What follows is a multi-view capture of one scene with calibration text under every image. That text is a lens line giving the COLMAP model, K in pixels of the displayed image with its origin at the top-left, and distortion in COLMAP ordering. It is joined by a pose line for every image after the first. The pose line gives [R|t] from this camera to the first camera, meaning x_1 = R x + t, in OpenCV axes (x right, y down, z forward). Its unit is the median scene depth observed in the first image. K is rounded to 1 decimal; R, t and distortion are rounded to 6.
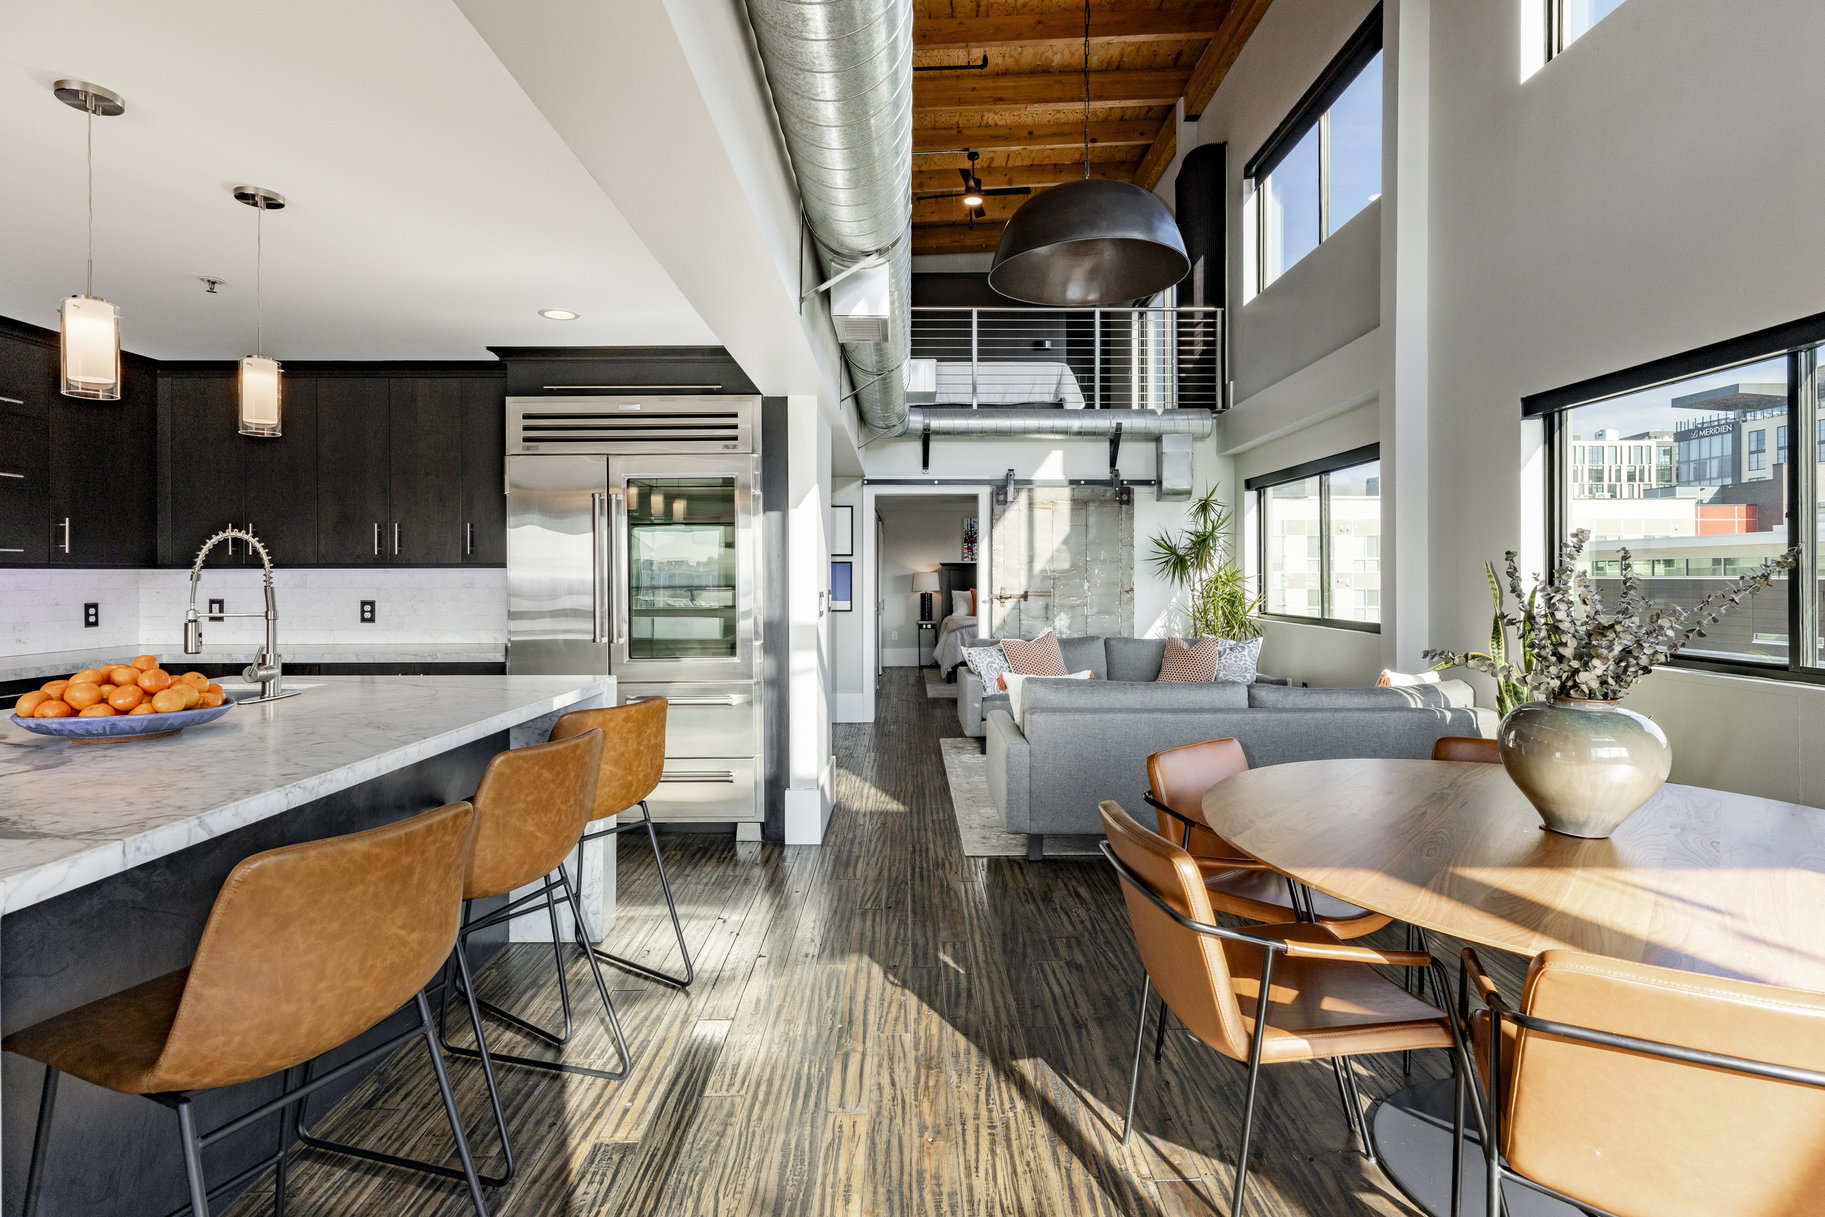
lens RADIAL K [[942.0, 0, 918.0], [0, 942.0, 570.7], [0, 0, 1]] dist [-0.002017, 0.003626]
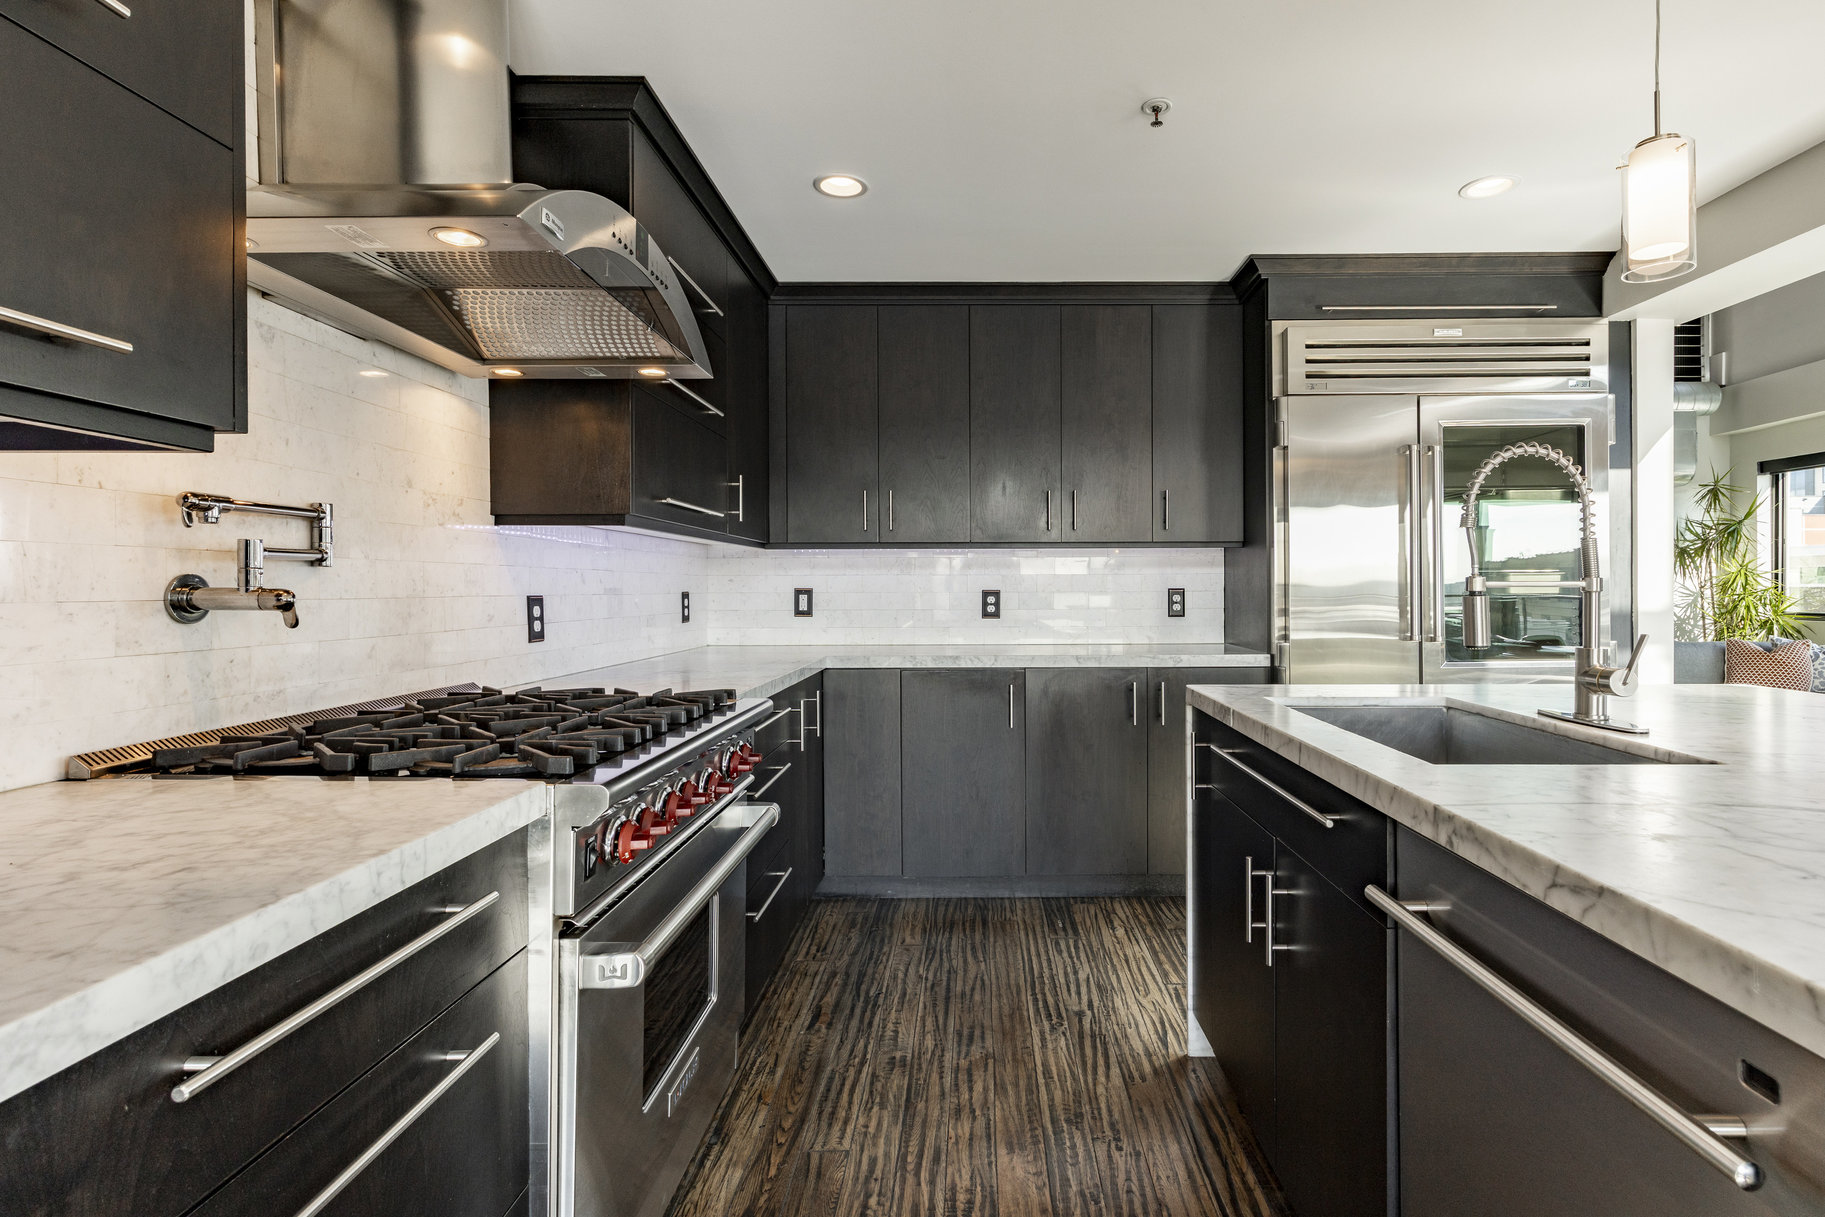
lens RADIAL K [[897.9, 0, 927.1], [0, 897.9, 597.2], [0, 0, 1]] dist [-0.015780, -0.000823]
pose [[0.999992, -0.001394, -0.003794, -0.720970], [0.001441, 0.999921, 0.012476, 0.031614], [0.003777, -0.012482, 0.999915, 0.266497]]
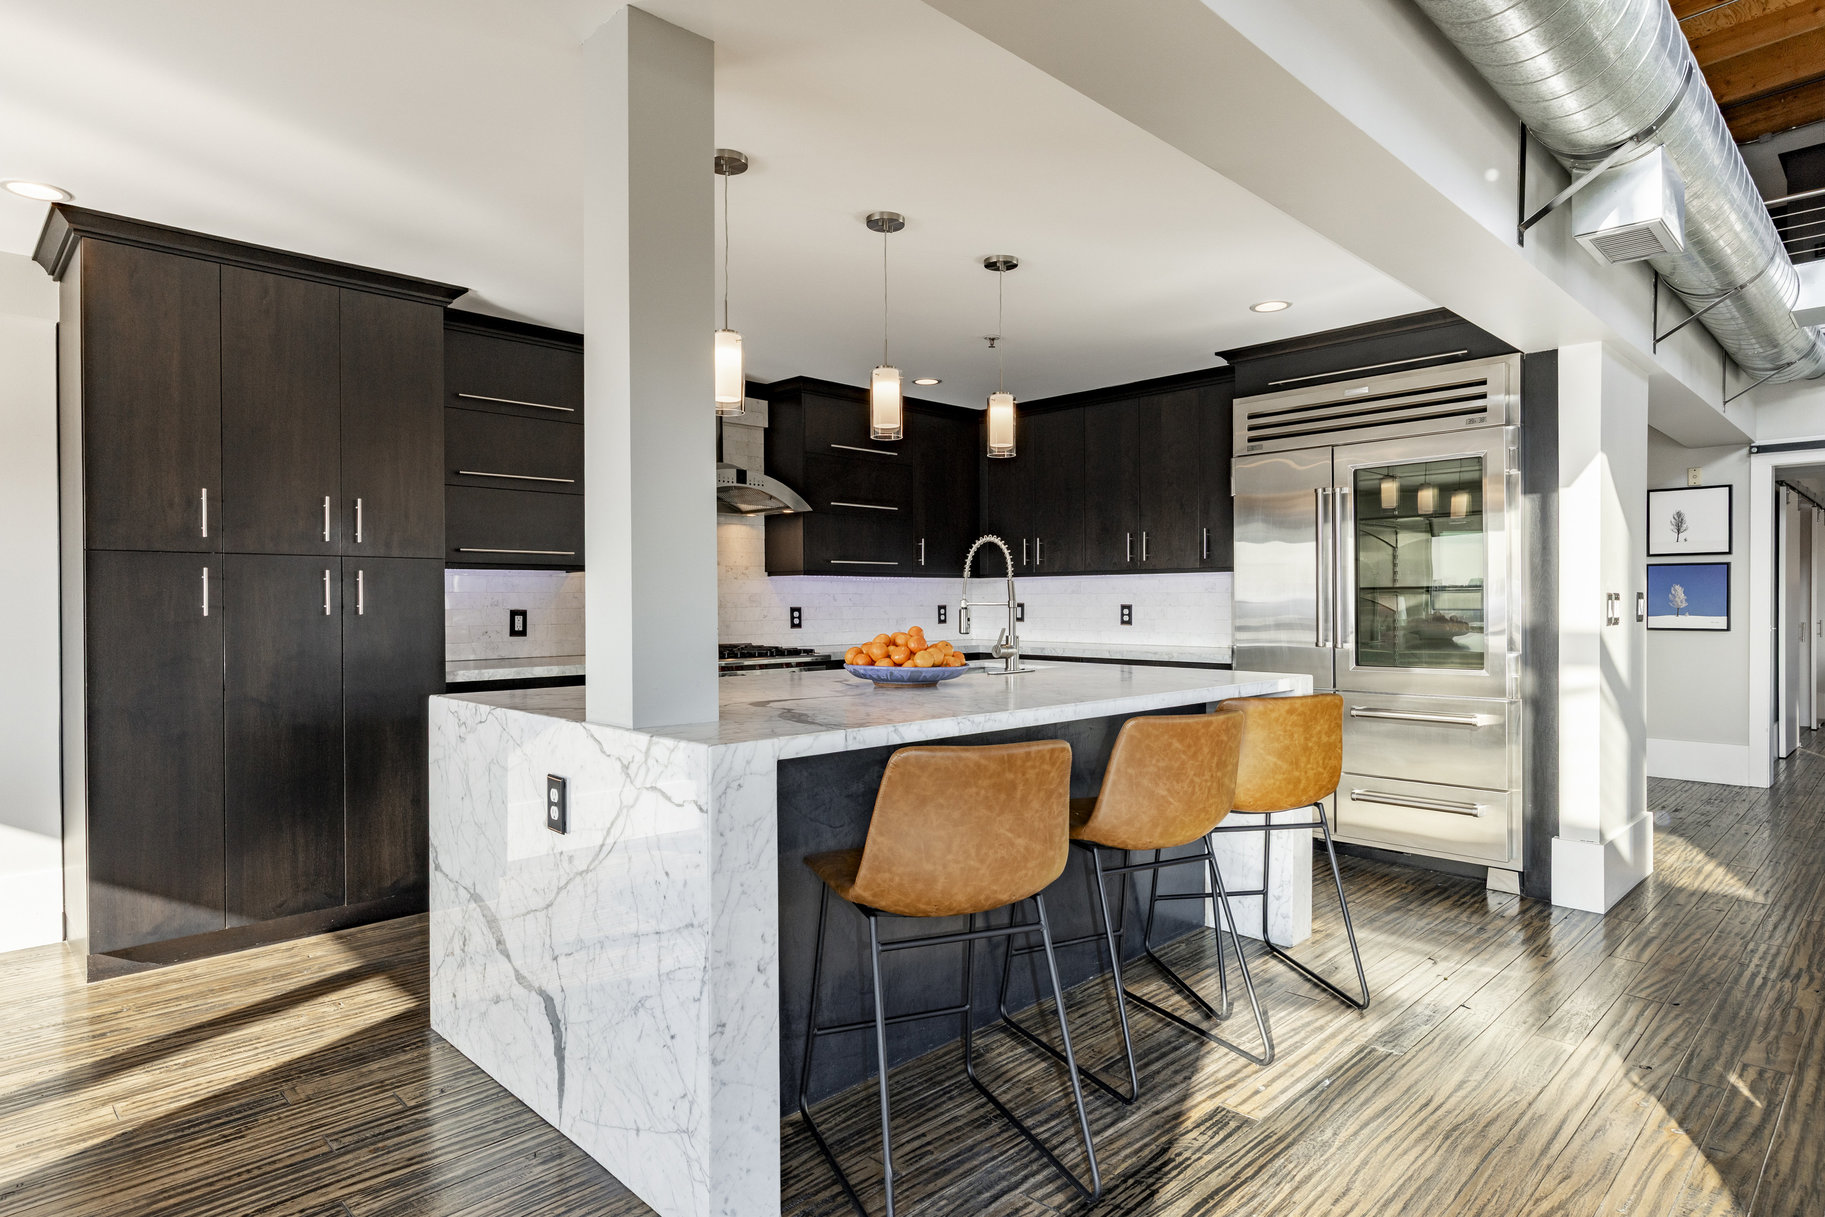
lens RADIAL K [[1026.1, 0, 903.5], [0, 1026.1, 606.0], [0, 0, 1]] dist [0.010781, 0.002469]
pose [[0.690283, 0.004974, -0.723522, 0.113774], [0.003605, 0.999940, 0.010314, 0.022662], [0.723530, -0.009728, 0.690224, -0.012178]]
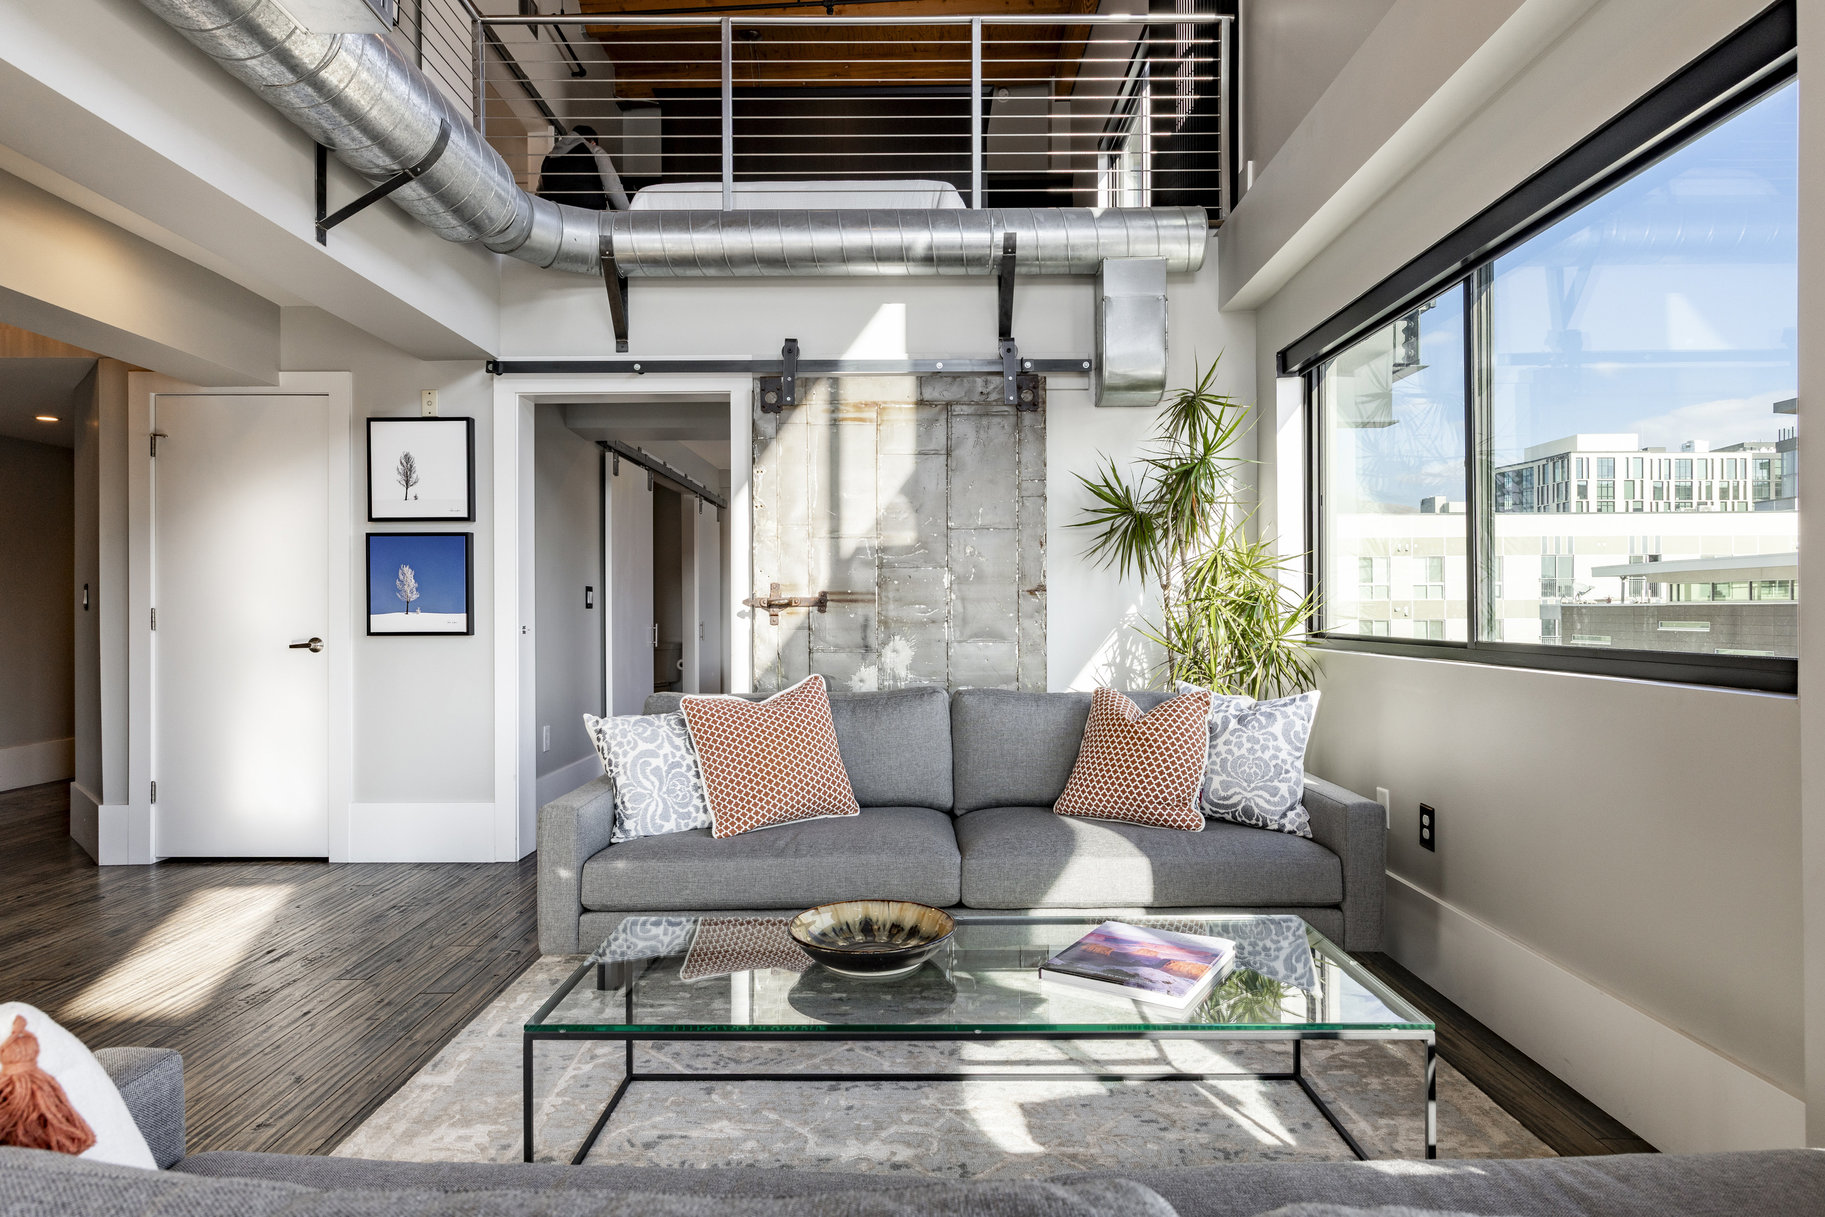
lens RADIAL K [[1039.9, 0, 914.5], [0, 1039.9, 610.0], [0, 0, 1]] dist [0.007366, 0.001156]
pose [[0.999973, -0.003029, -0.006748, 0.280154], [0.003071, 0.999976, 0.006183, 0.047043], [0.006730, -0.006204, 0.999958, 0.791735]]
